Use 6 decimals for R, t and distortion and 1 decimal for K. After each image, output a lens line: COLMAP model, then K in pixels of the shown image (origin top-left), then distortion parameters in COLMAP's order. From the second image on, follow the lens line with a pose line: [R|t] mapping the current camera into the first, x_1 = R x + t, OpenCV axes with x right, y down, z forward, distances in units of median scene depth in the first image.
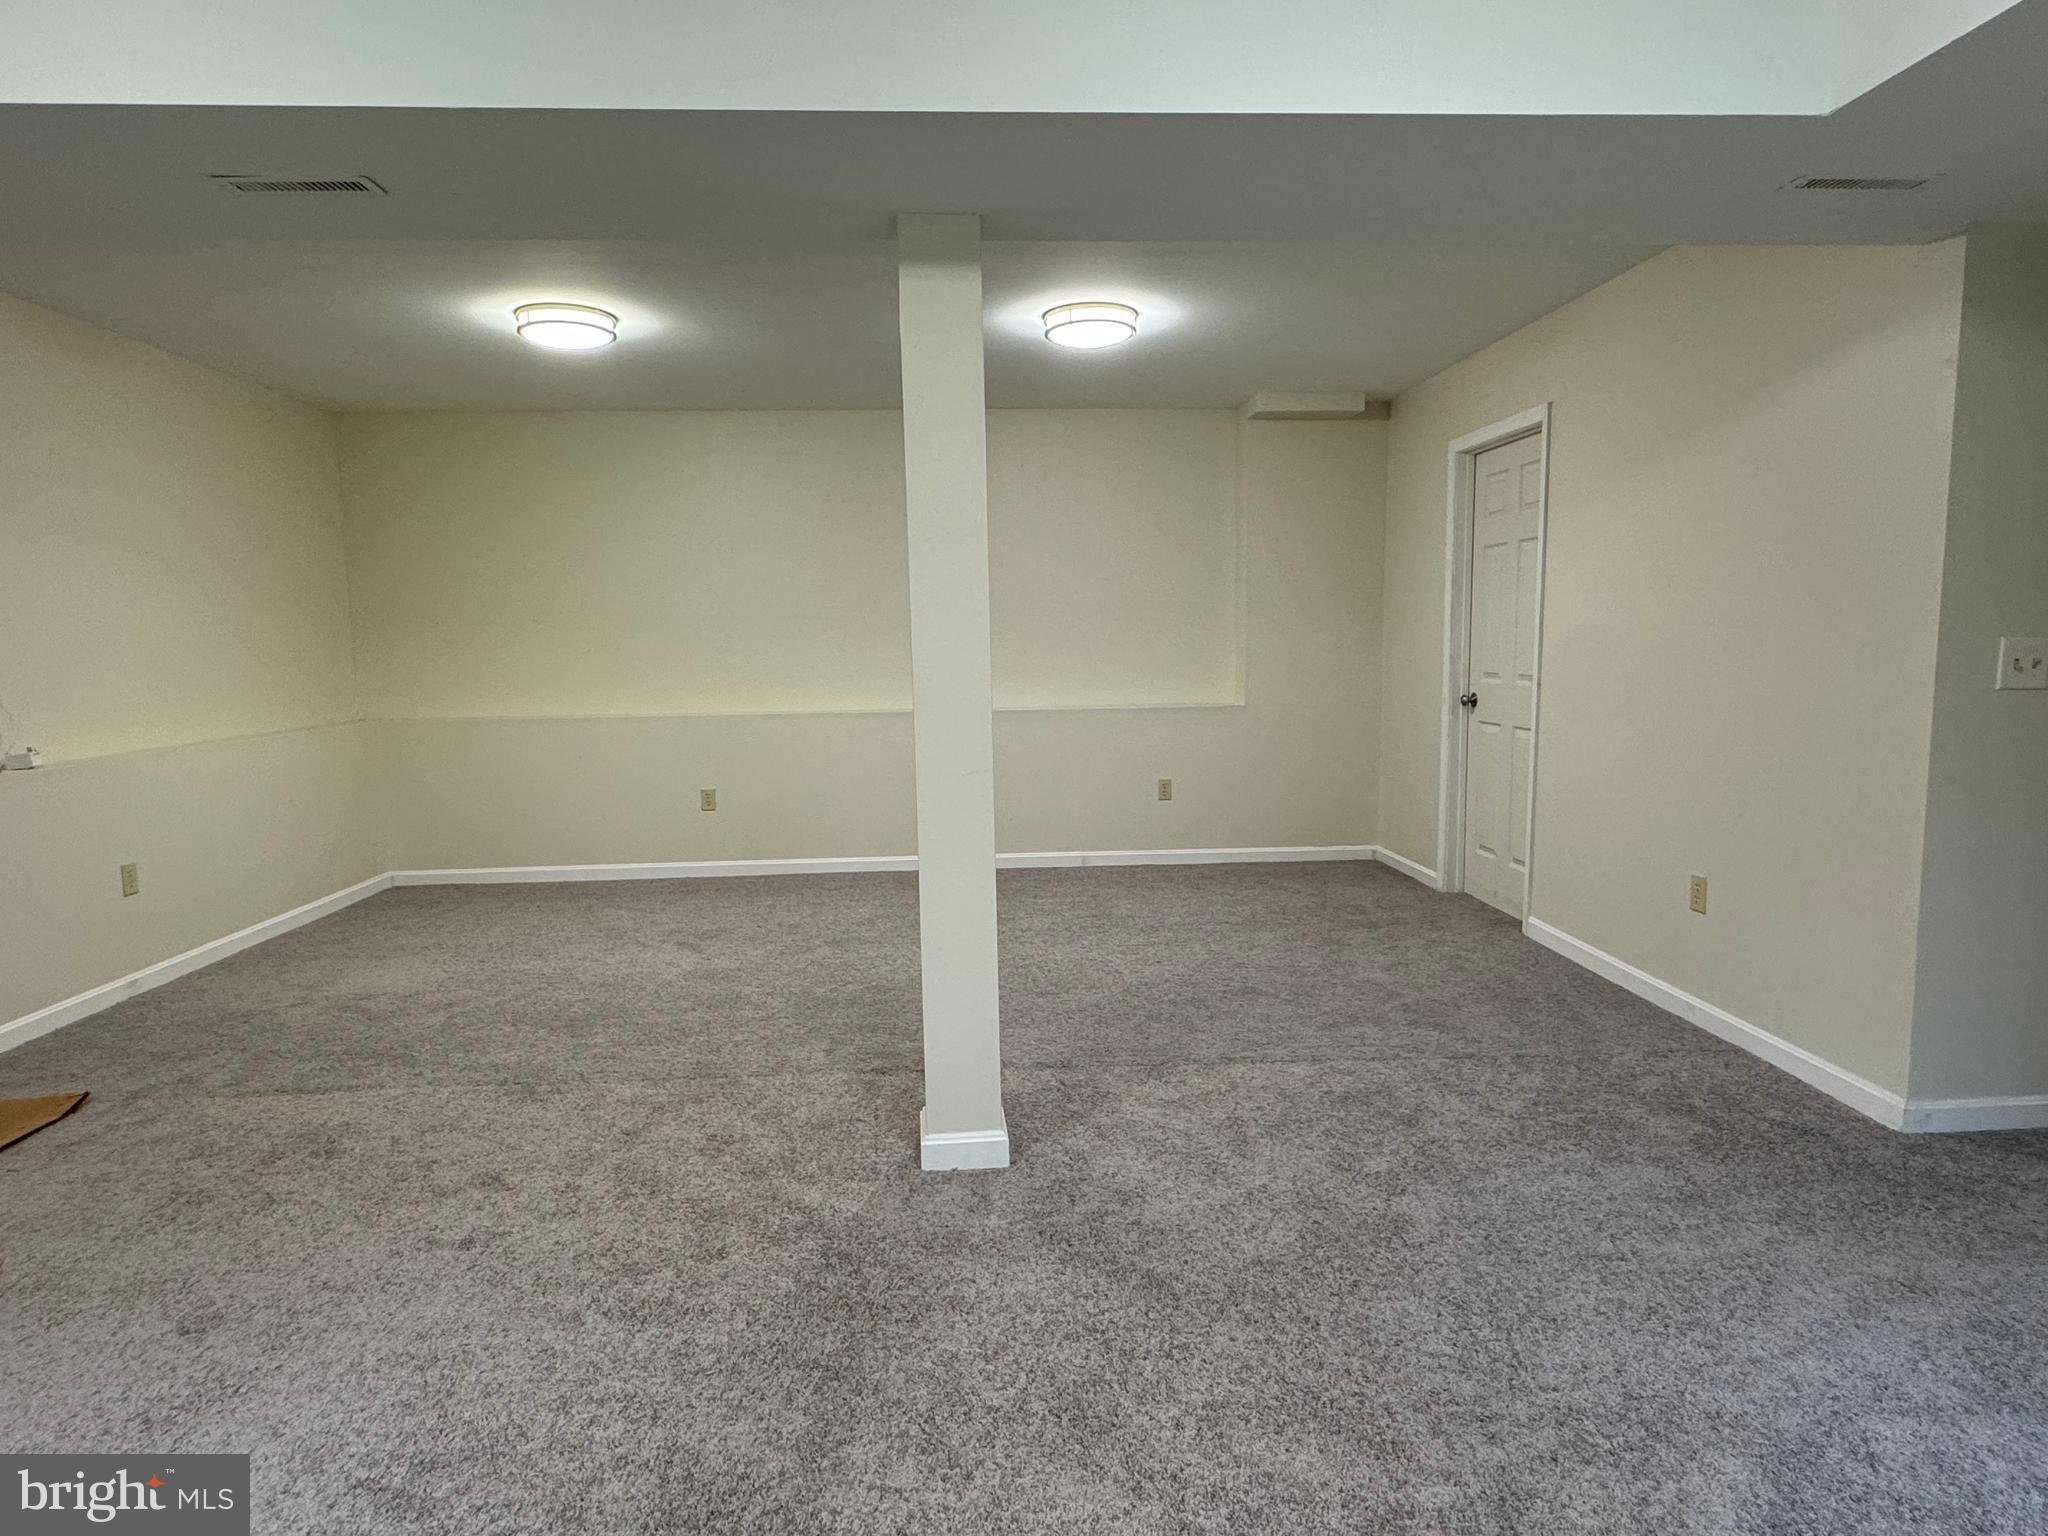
lens RADIAL K [[1149.3, 0, 1024.0], [0, 1149.3, 768.0], [0, 0, 1]] dist [-0.002232, 0.000095]
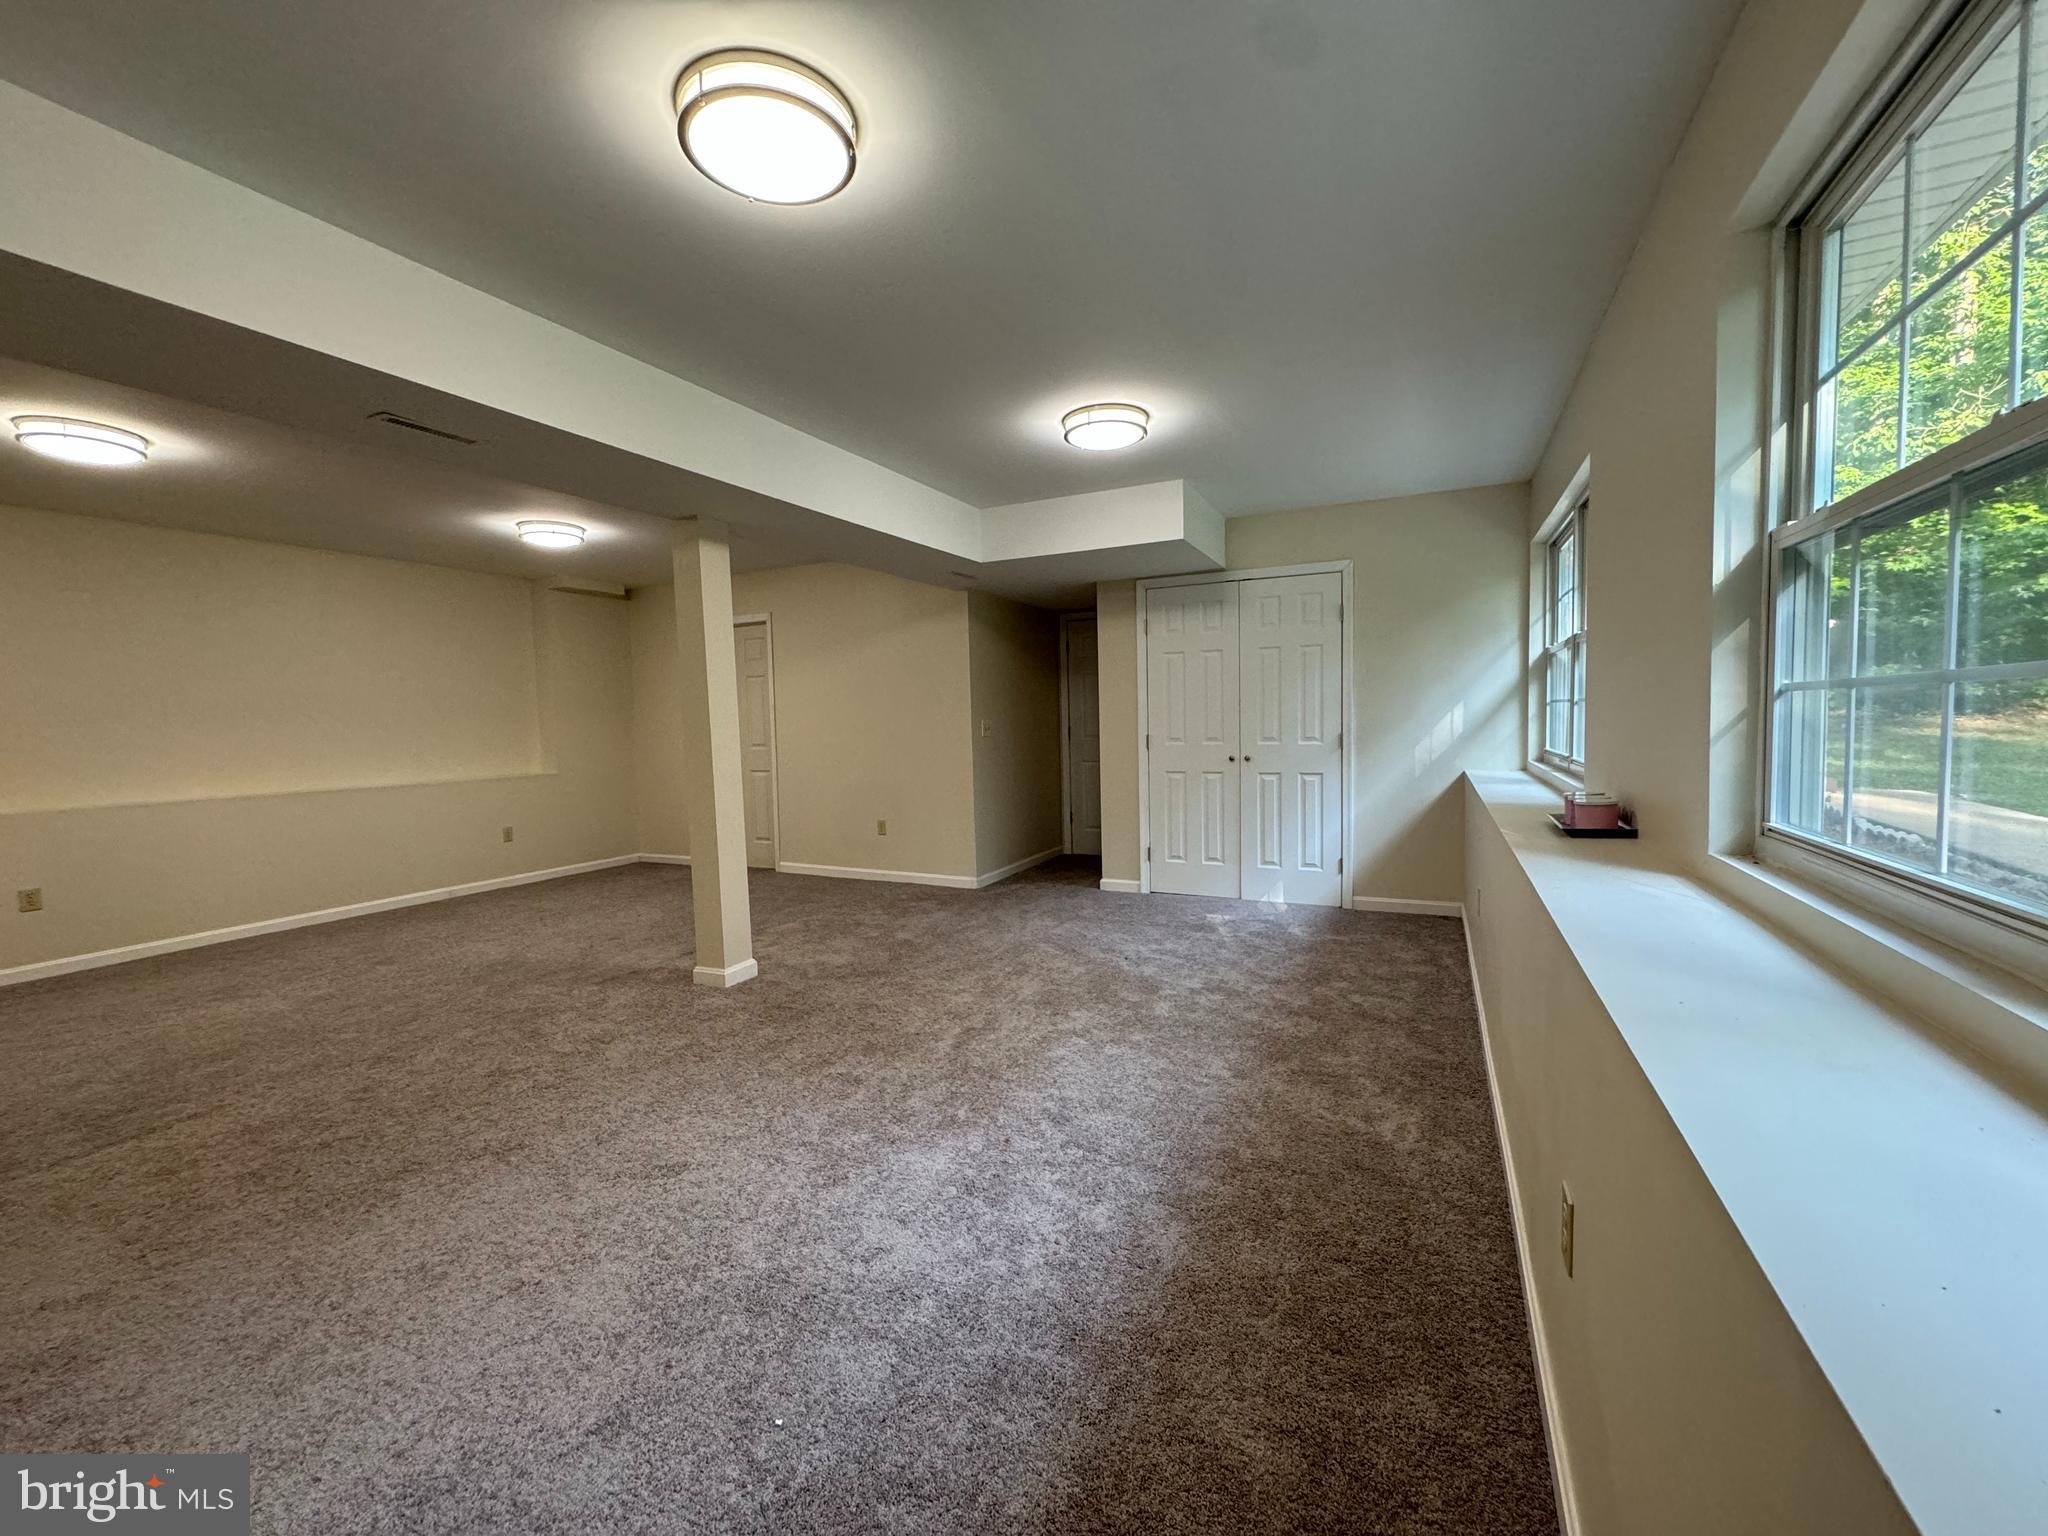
lens RADIAL K [[816.7, 0, 1024.0], [0, 816.7, 768.0], [0, 0, 1]] dist [-0.017365, 0.000155]
pose [[0.497811, -0.052484, 0.865696, -0.745060], [0.117746, 0.993015, -0.007506, 0.033822], [-0.859256, 0.105668, 0.500513, -0.130608]]
